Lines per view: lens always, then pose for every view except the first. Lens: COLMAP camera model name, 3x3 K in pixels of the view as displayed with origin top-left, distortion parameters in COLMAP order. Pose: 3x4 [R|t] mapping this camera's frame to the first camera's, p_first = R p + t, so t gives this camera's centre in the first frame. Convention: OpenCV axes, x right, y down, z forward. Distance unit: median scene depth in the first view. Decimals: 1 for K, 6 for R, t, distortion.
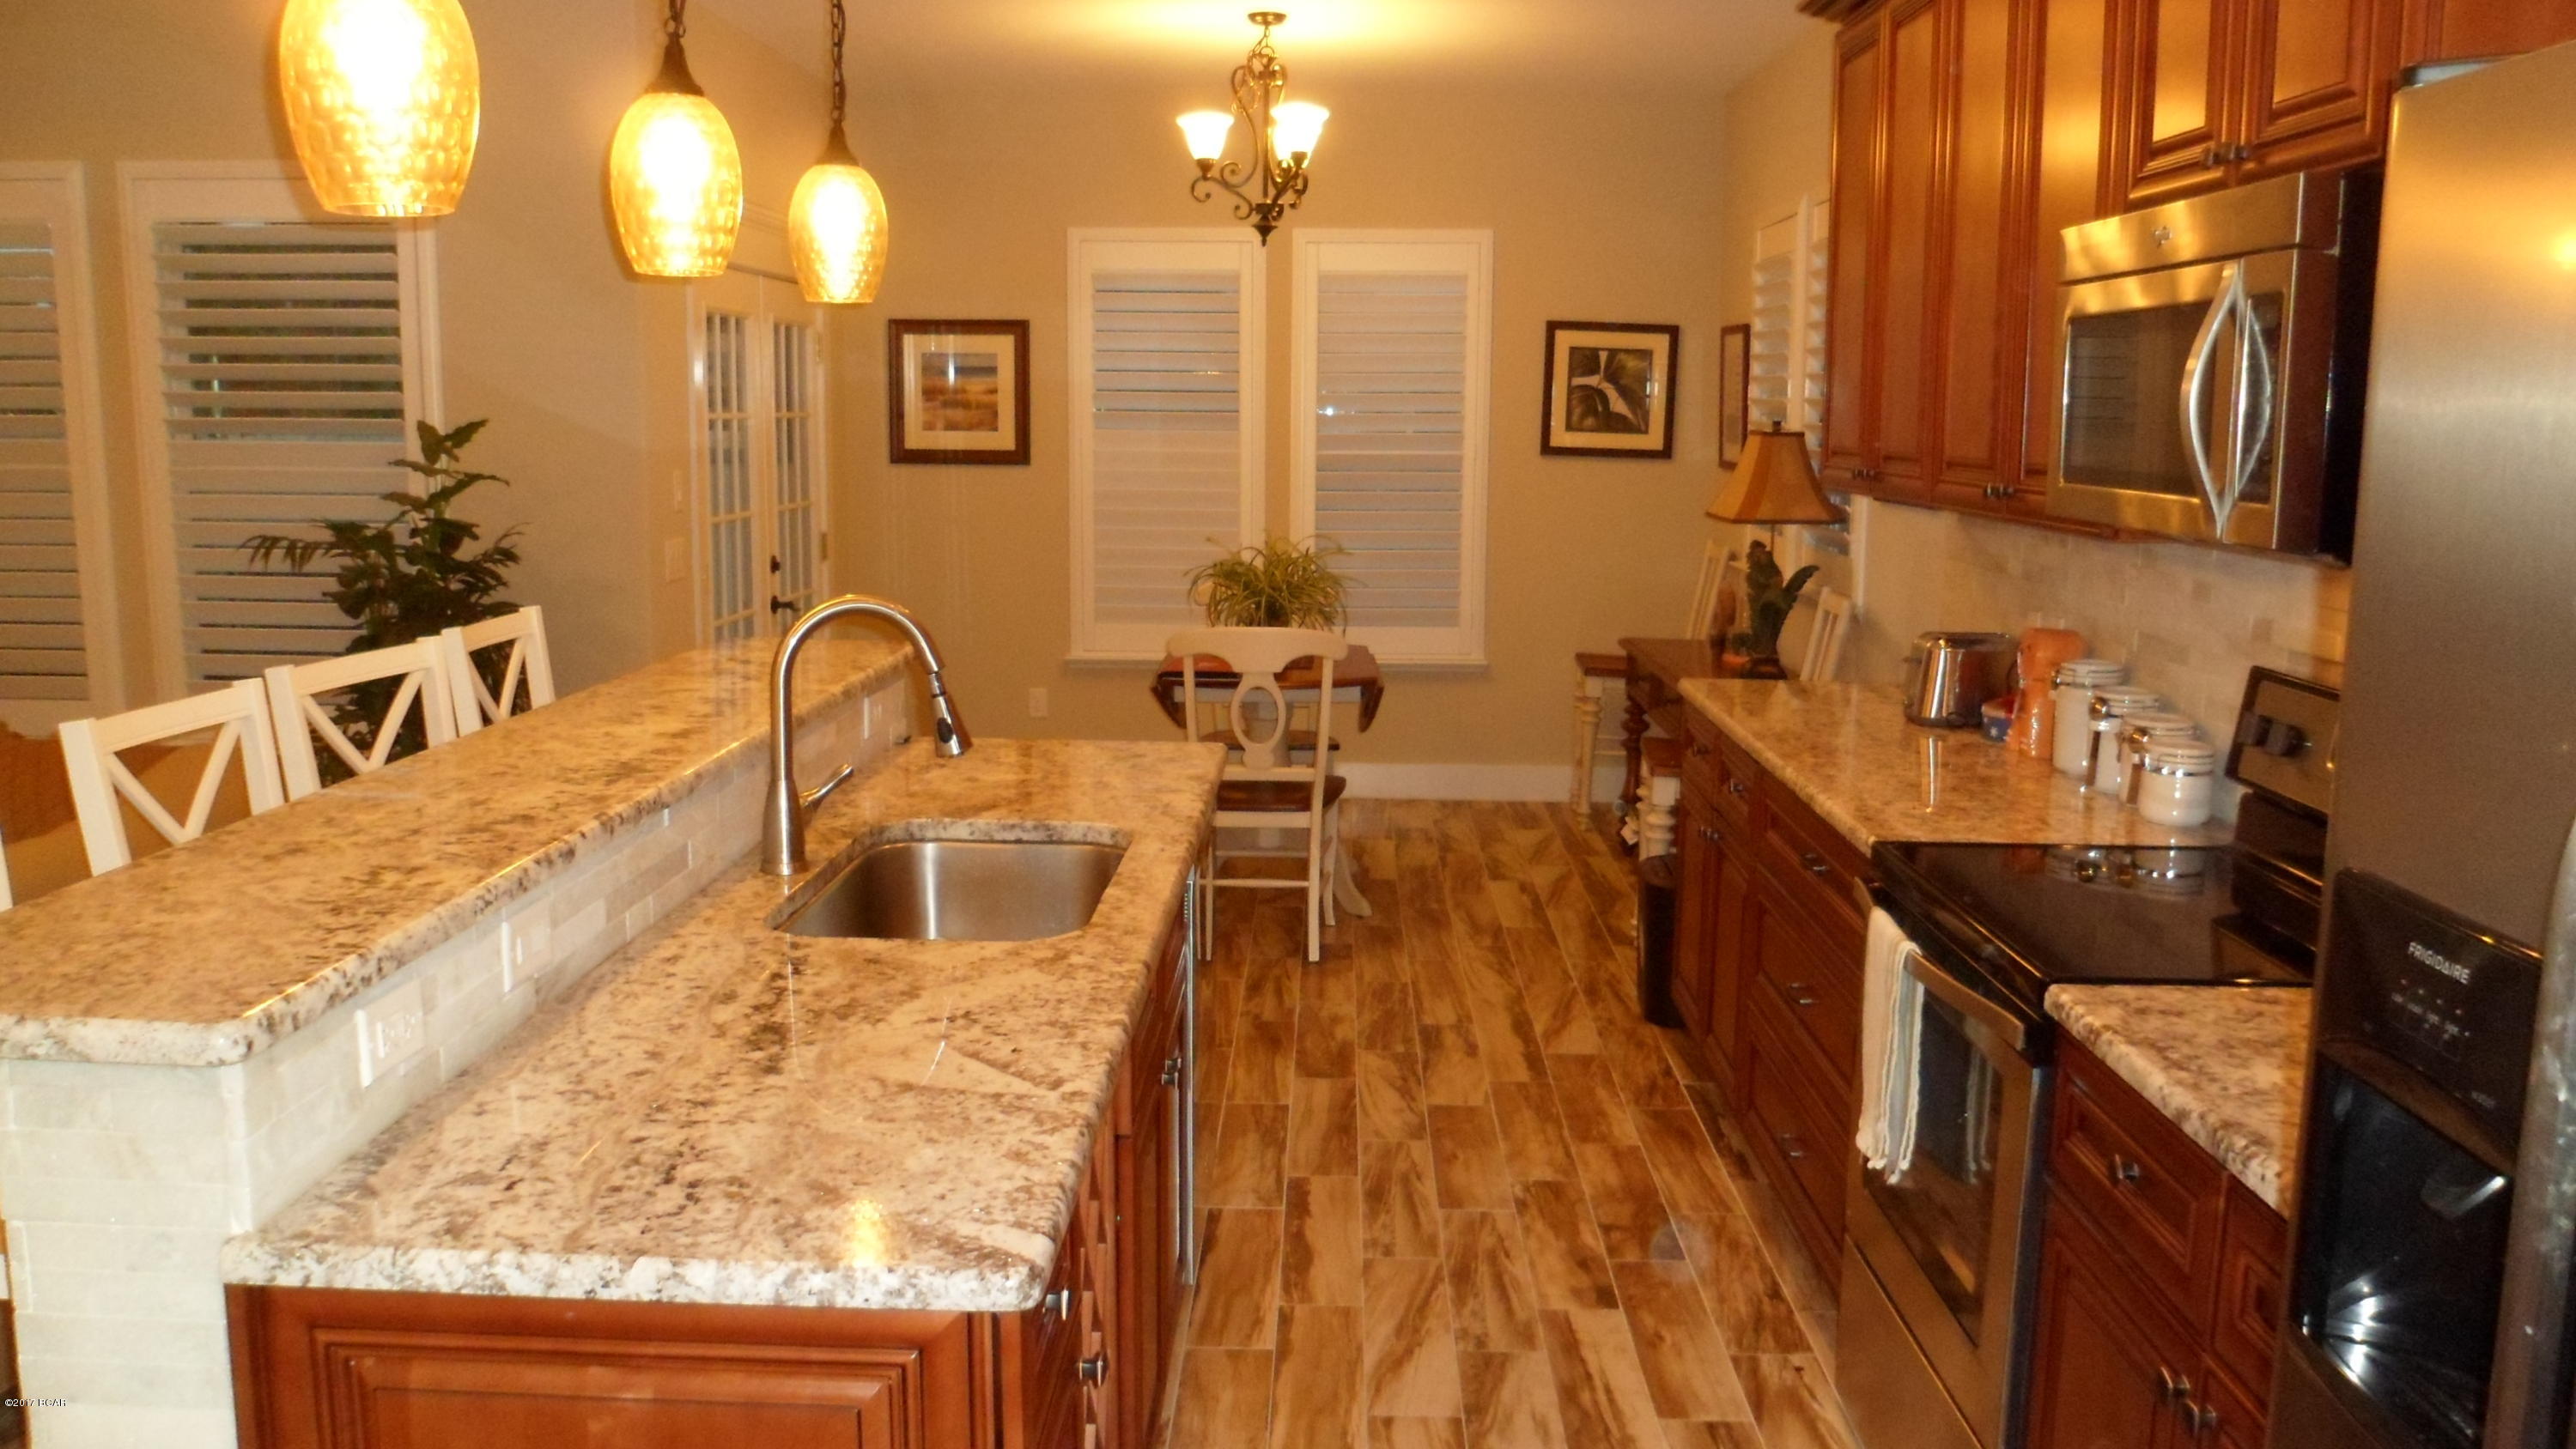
lens RADIAL K [[2011.3, 0, 1277.0], [0, 2011.3, 724.9], [0, 0, 1]] dist [-0.087472, 0.053986]
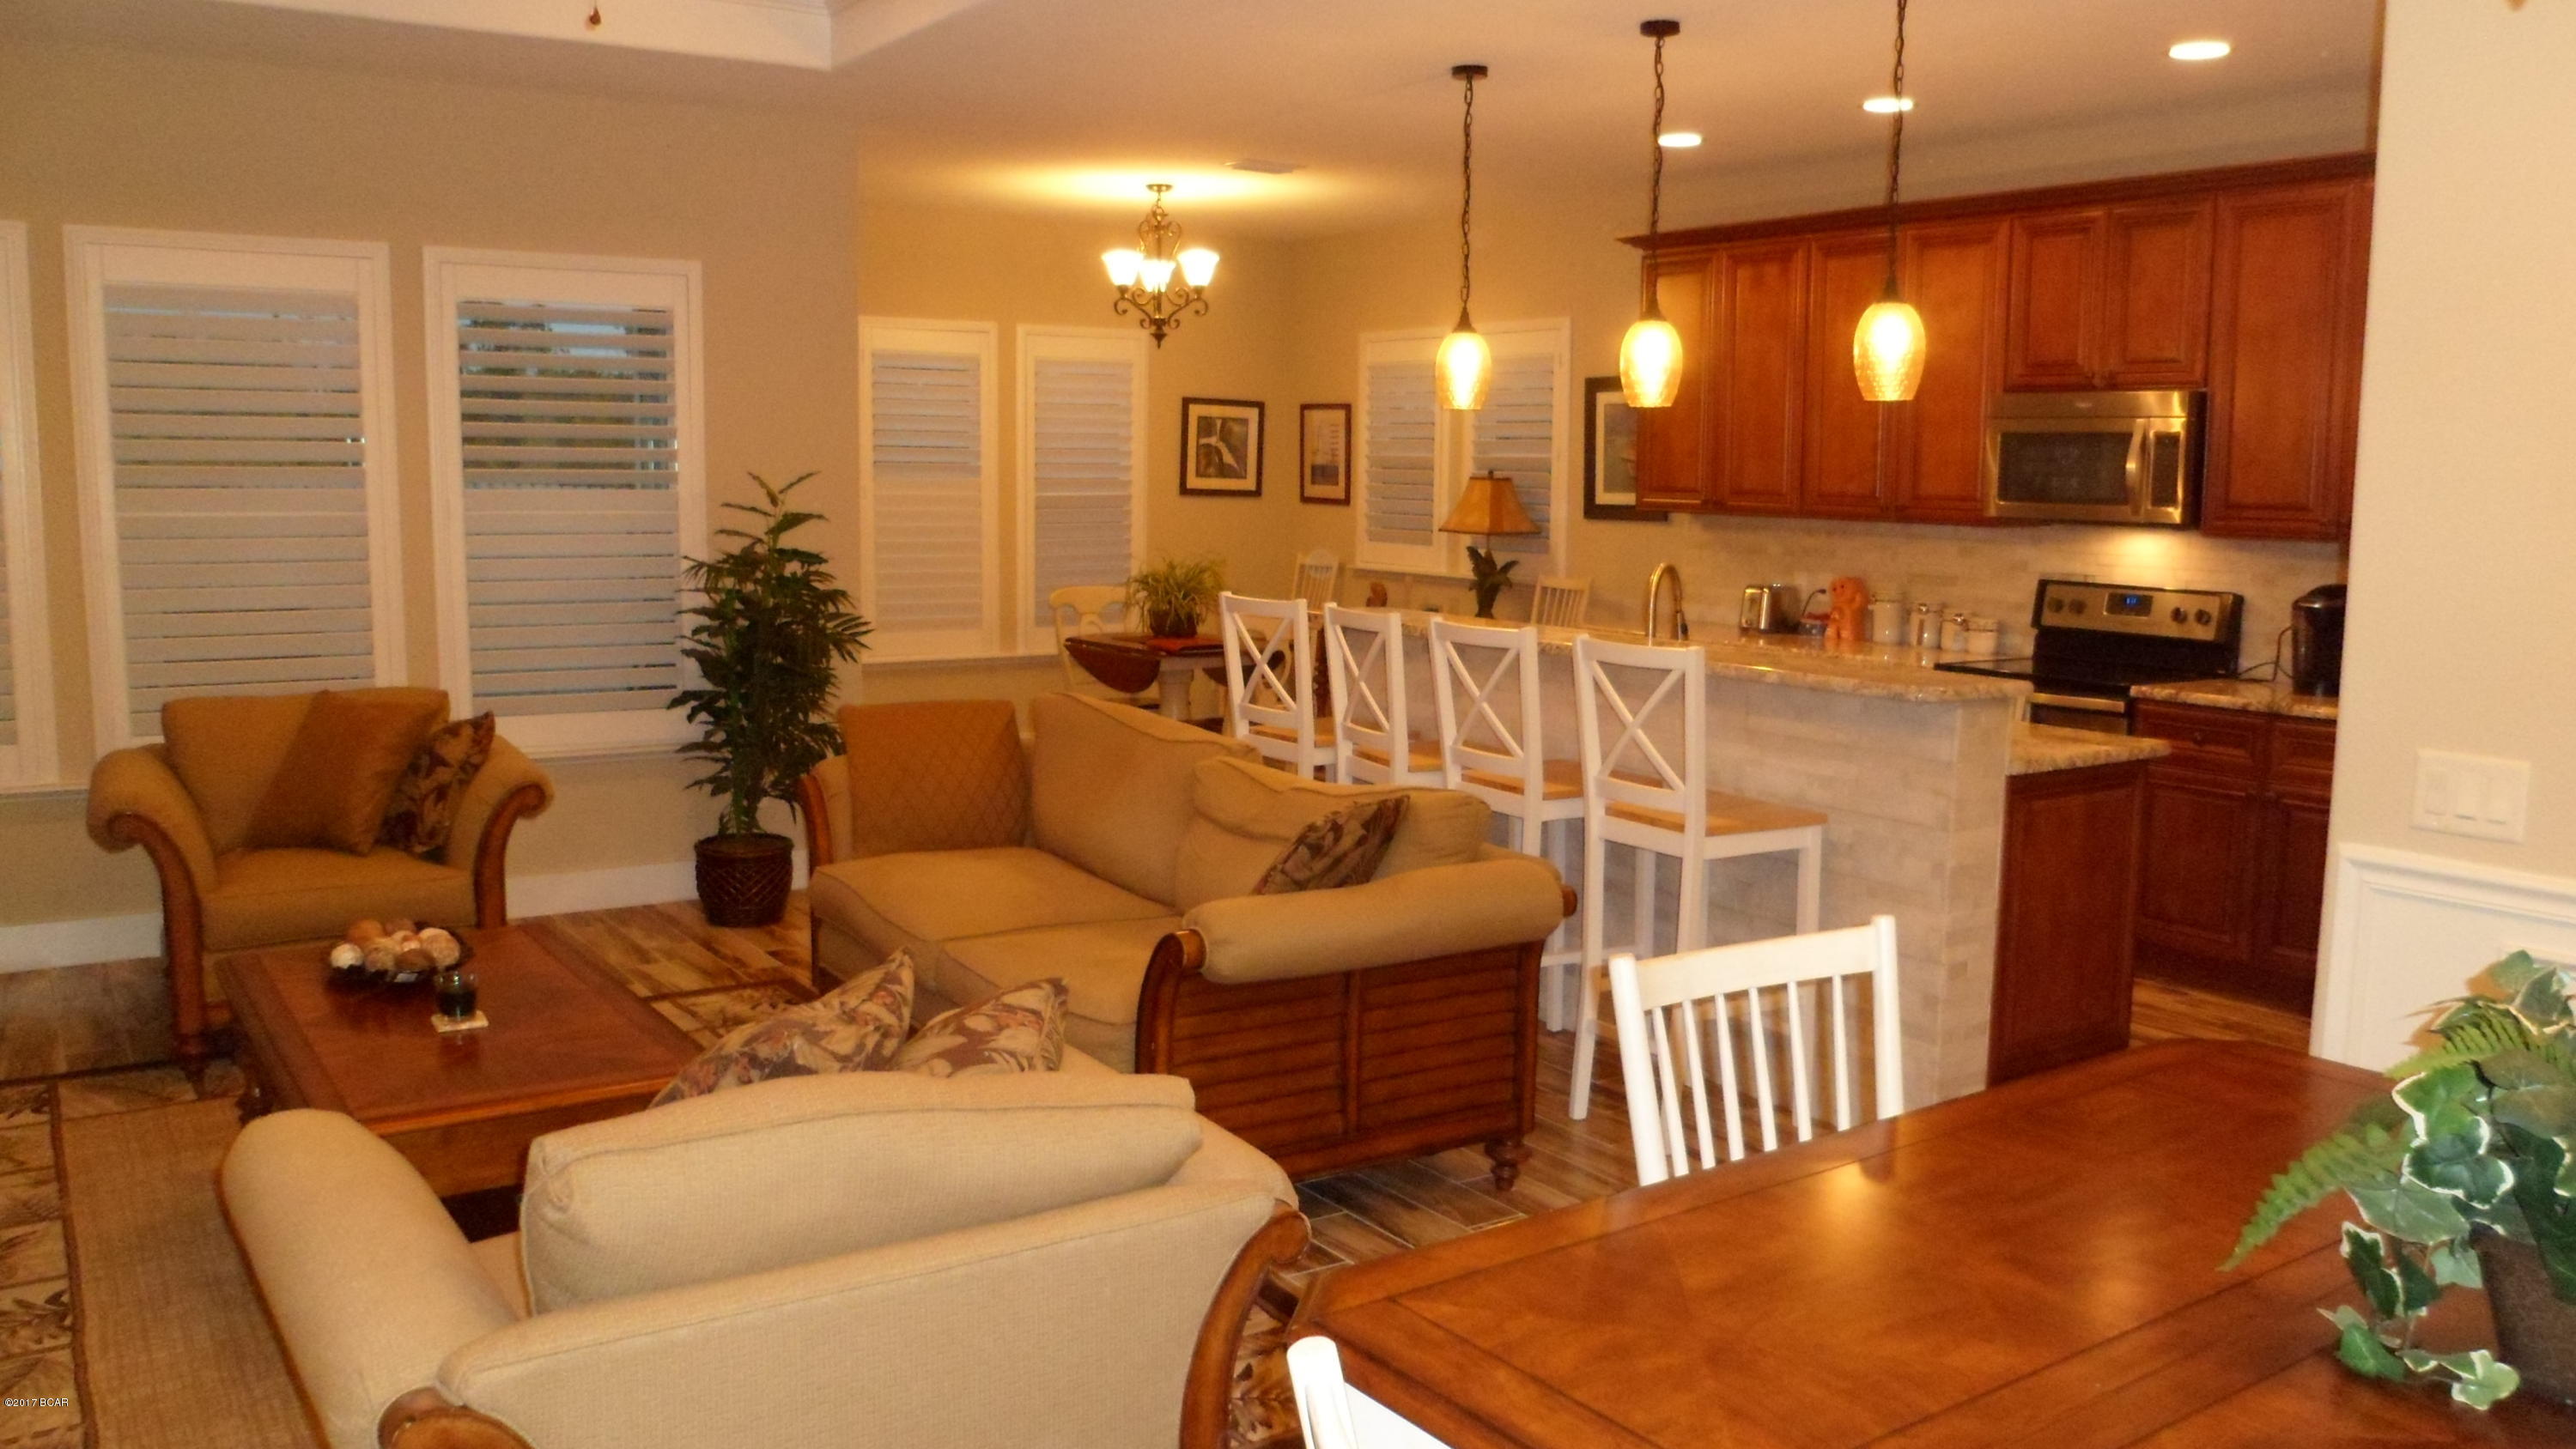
lens RADIAL K [[2011.3, 0, 1277.0], [0, 2011.3, 724.9], [0, 0, 1]] dist [-0.087472, 0.053986]
pose [[0.815665, -0.073844, 0.573792, -1.026942], [0.084536, 0.996388, 0.008059, 0.027733], [-0.572314, 0.041932, 0.818962, -0.258748]]
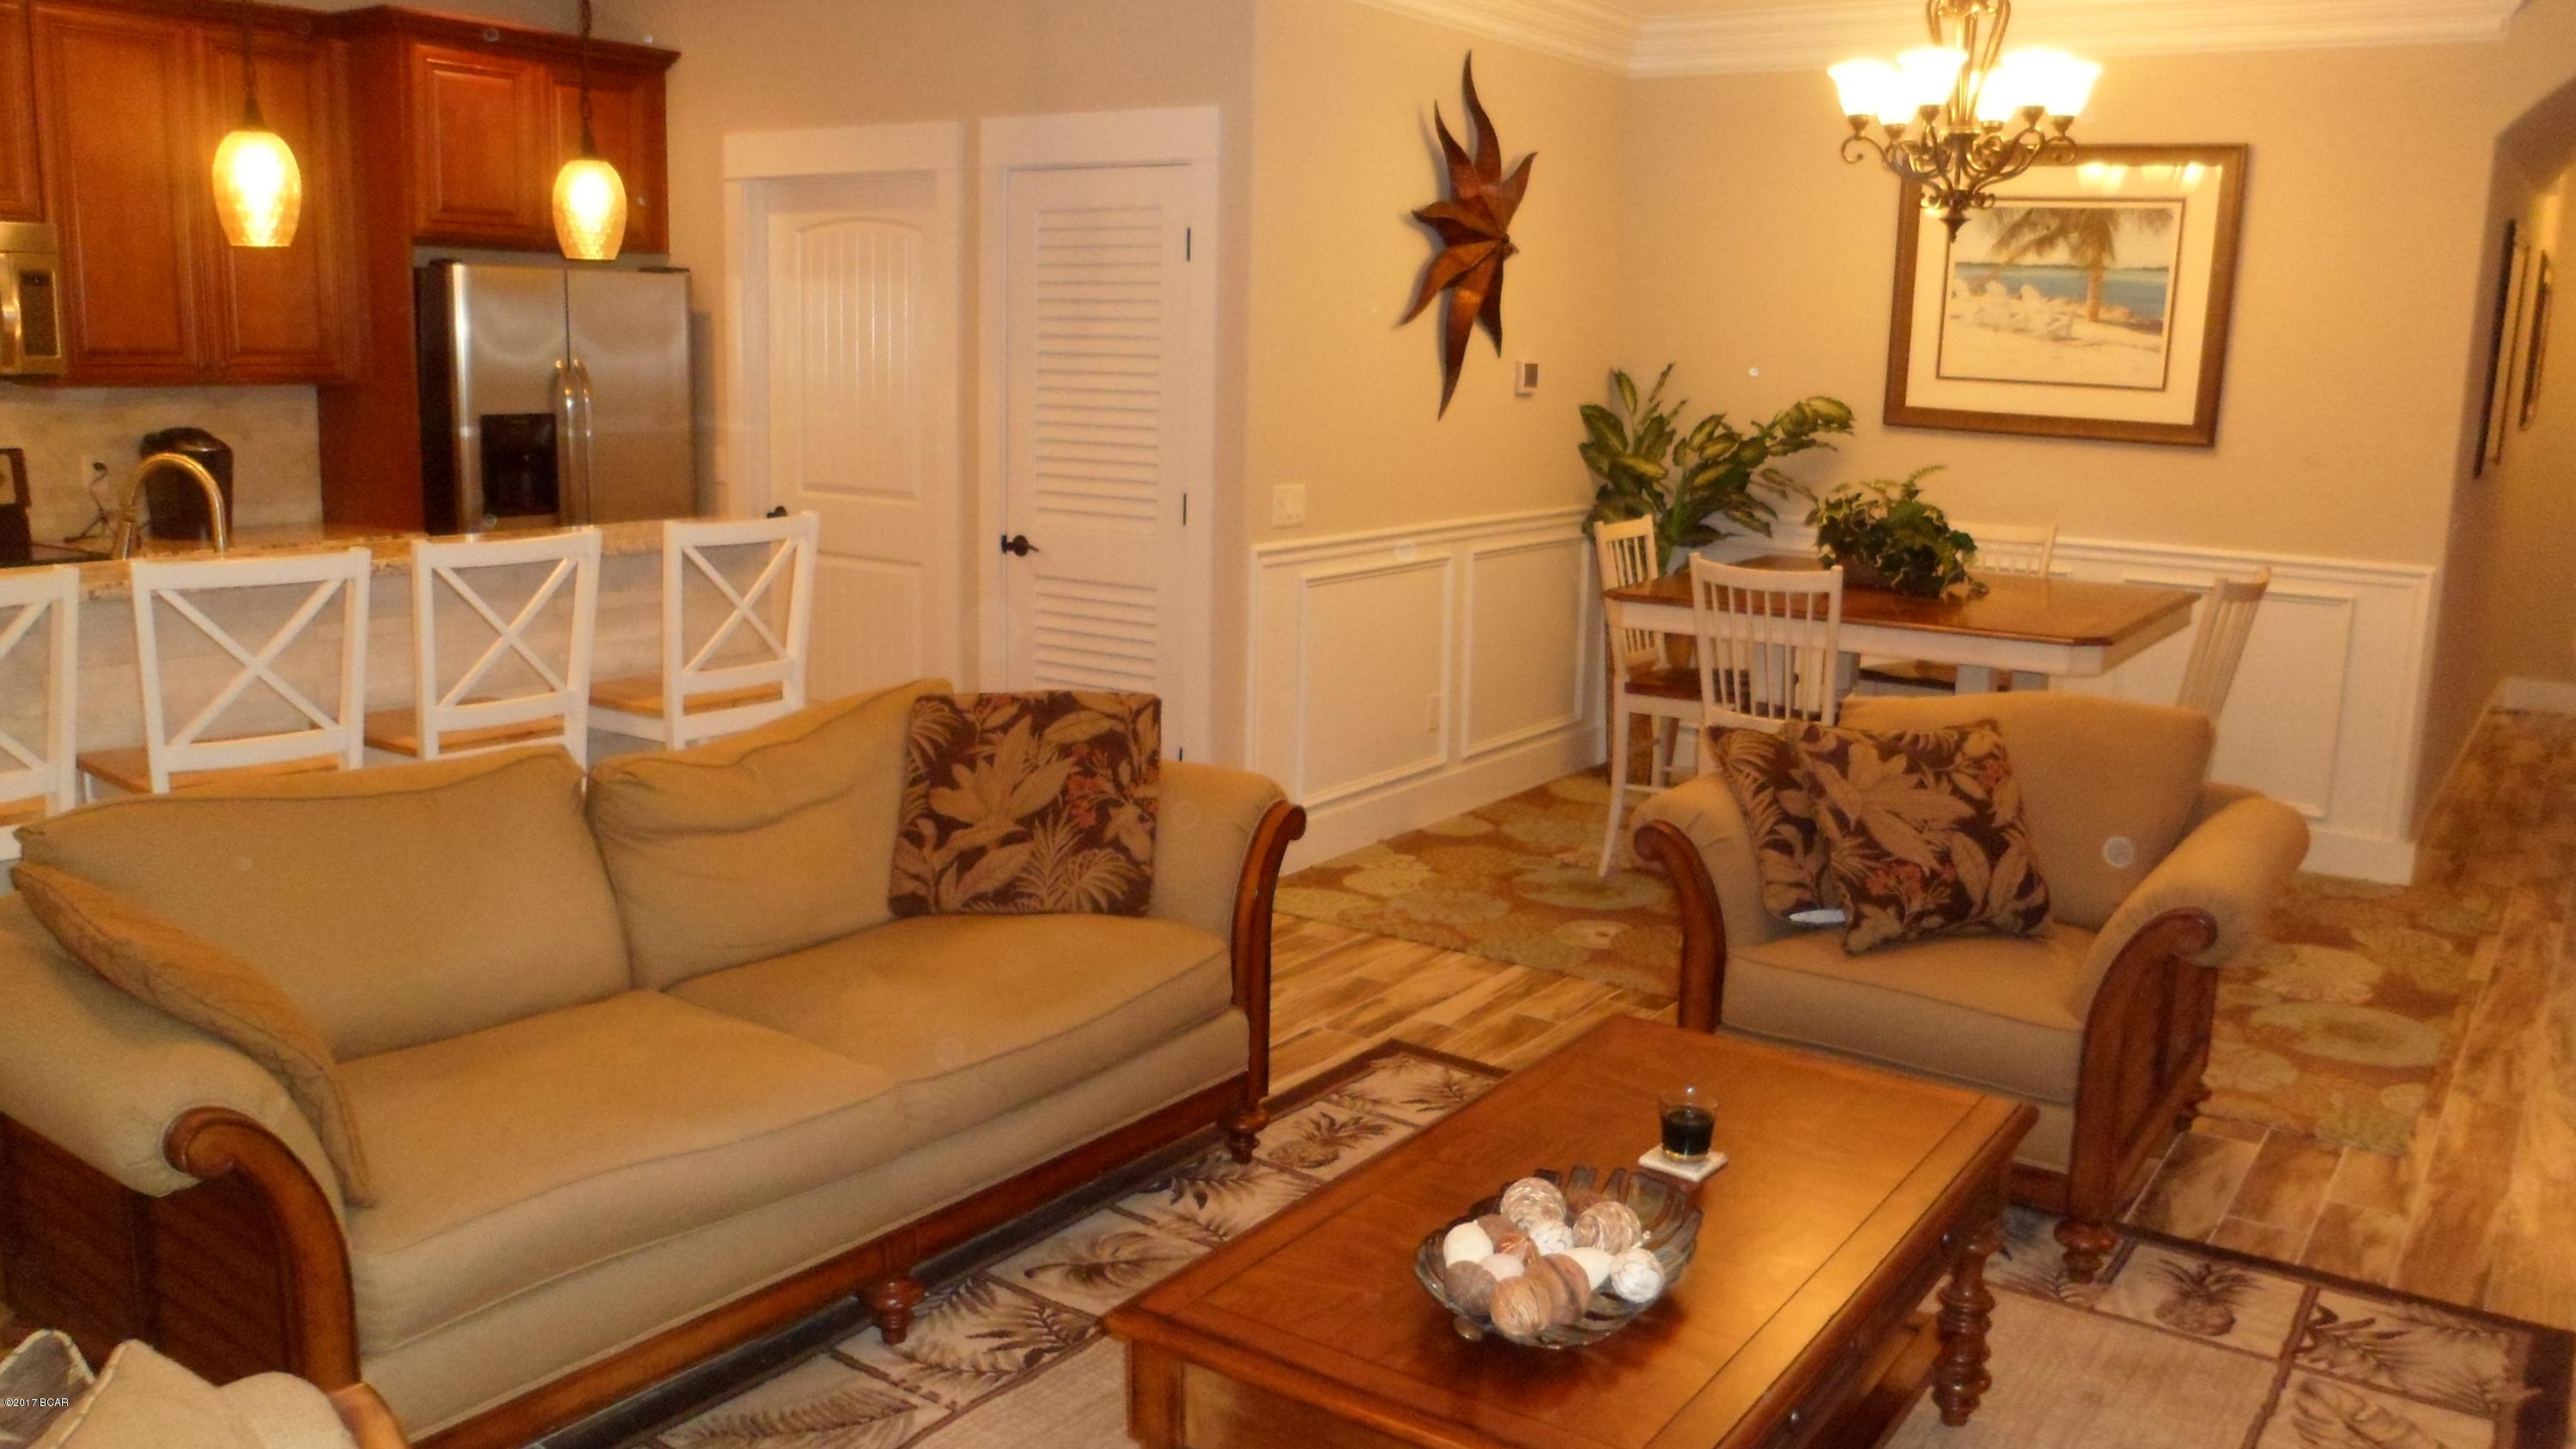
lens RADIAL K [[2011.3, 0, 1277.0], [0, 2011.3, 724.9], [0, 0, 1]] dist [-0.087472, 0.053986]
pose [[-0.833405, -0.133691, 0.536249, -1.038790], [0.051924, 0.947067, 0.316808, -0.179997], [-0.550218, 0.291873, -0.782349, 1.055530]]
